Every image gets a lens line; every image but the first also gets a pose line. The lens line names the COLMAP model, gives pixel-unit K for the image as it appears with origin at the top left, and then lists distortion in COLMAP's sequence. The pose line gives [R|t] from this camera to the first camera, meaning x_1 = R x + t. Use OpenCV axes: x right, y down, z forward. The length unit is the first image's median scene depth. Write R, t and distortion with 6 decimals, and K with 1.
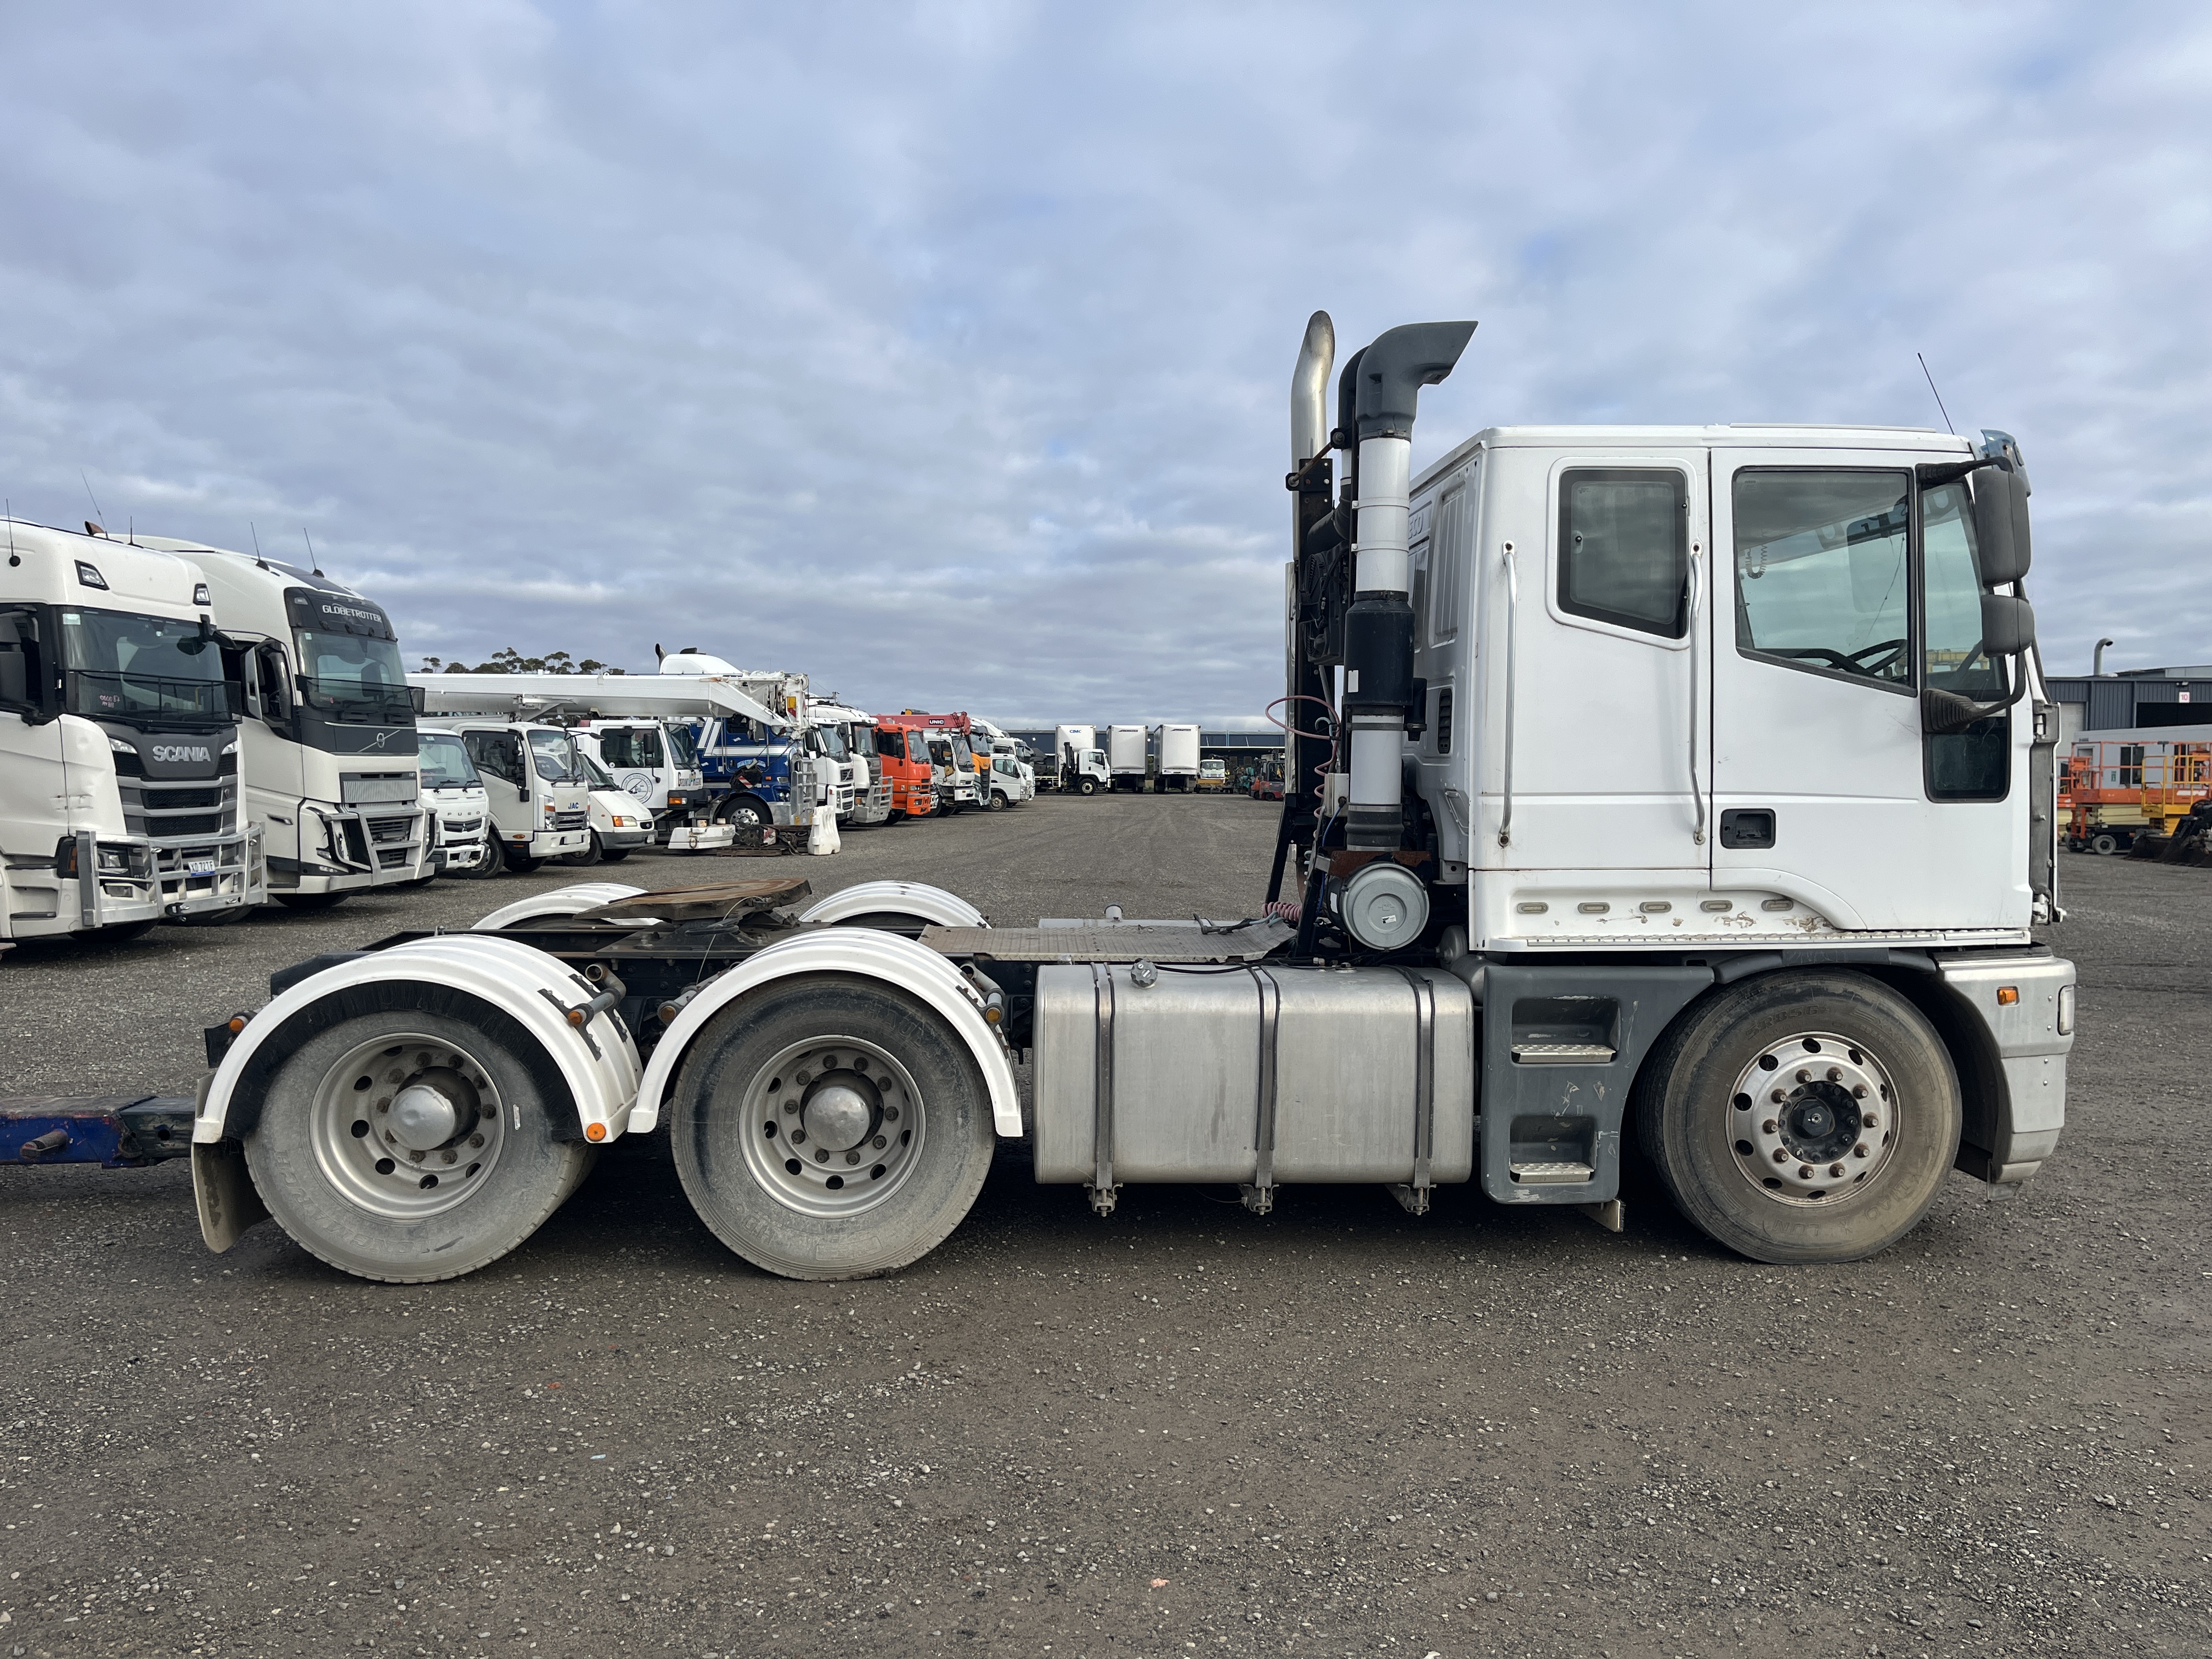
lens RADIAL K [[1663.7, 0, 1106.0], [0, 1663.7, 829.5], [0, 0, 1]] dist [0.078651, -0.093053]
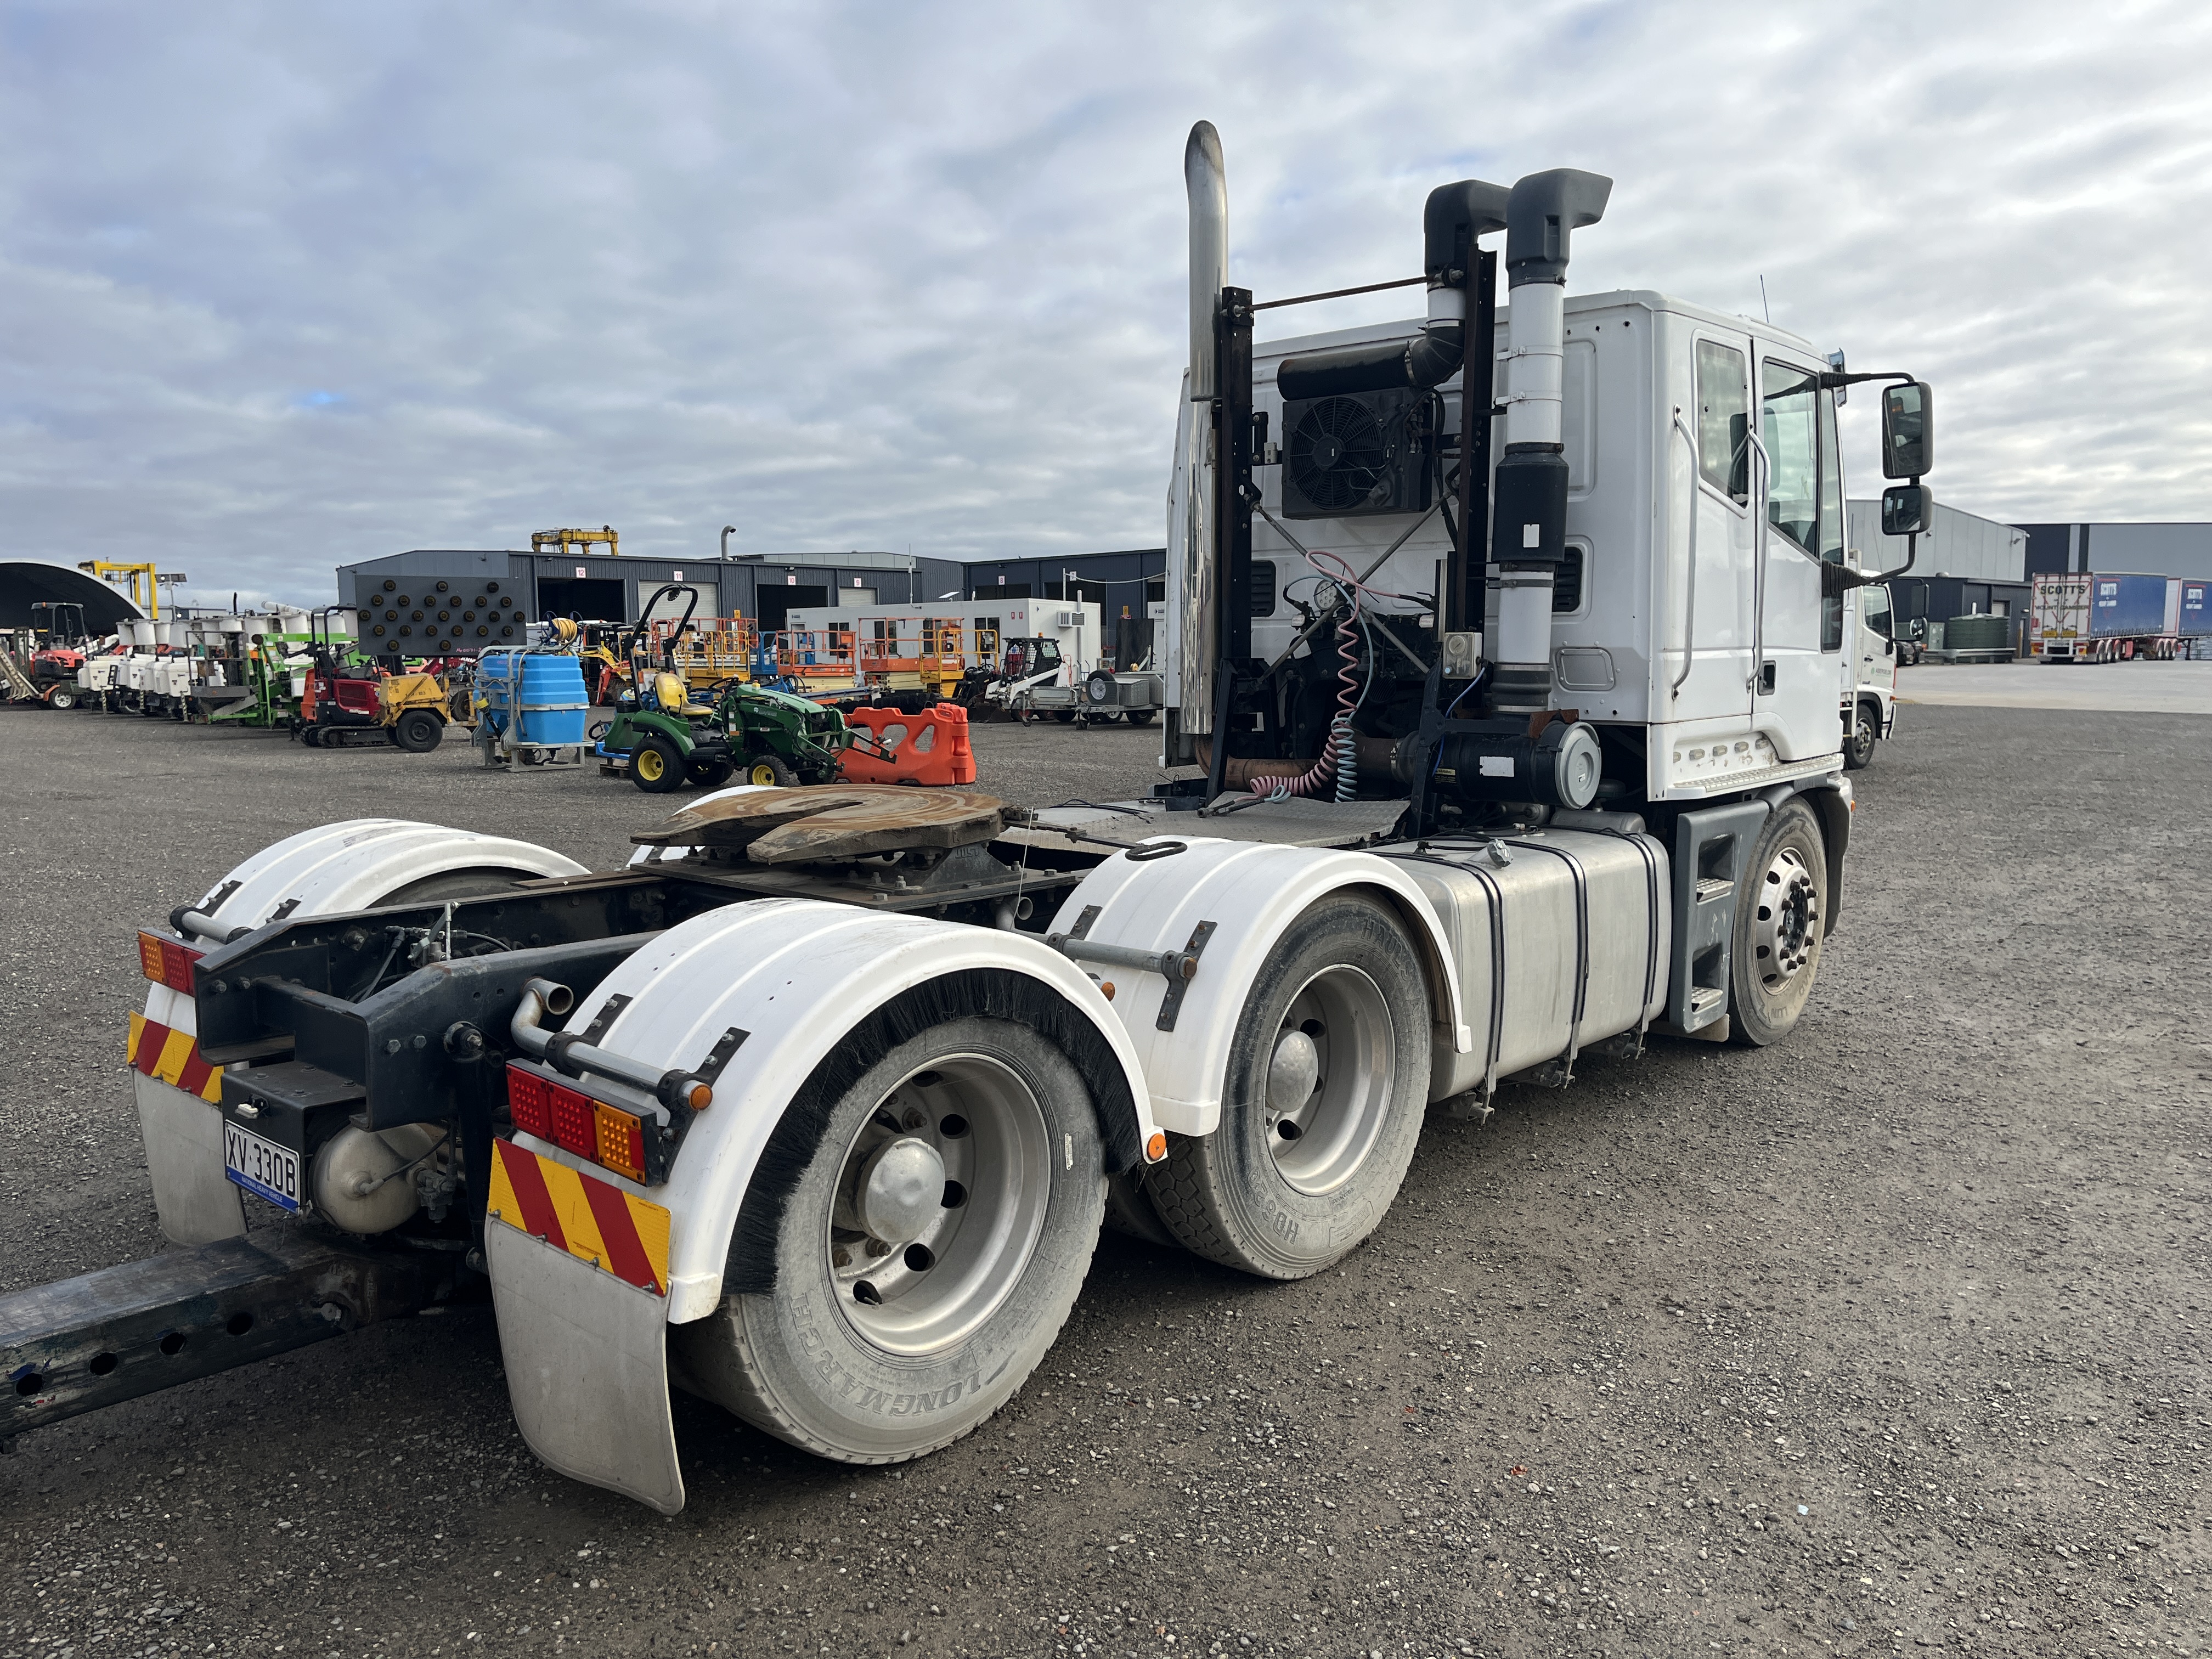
lens RADIAL K [[1681.7, 0, 1108.2], [0, 1681.7, 870.4], [0, 0, 1]] dist [0.045240, -0.005382]
pose [[0.701279, -0.104404, 0.705200, -0.768353], [0.036698, 0.993193, 0.110548, -0.013914], [-0.711941, -0.051646, 0.700337, 0.501916]]
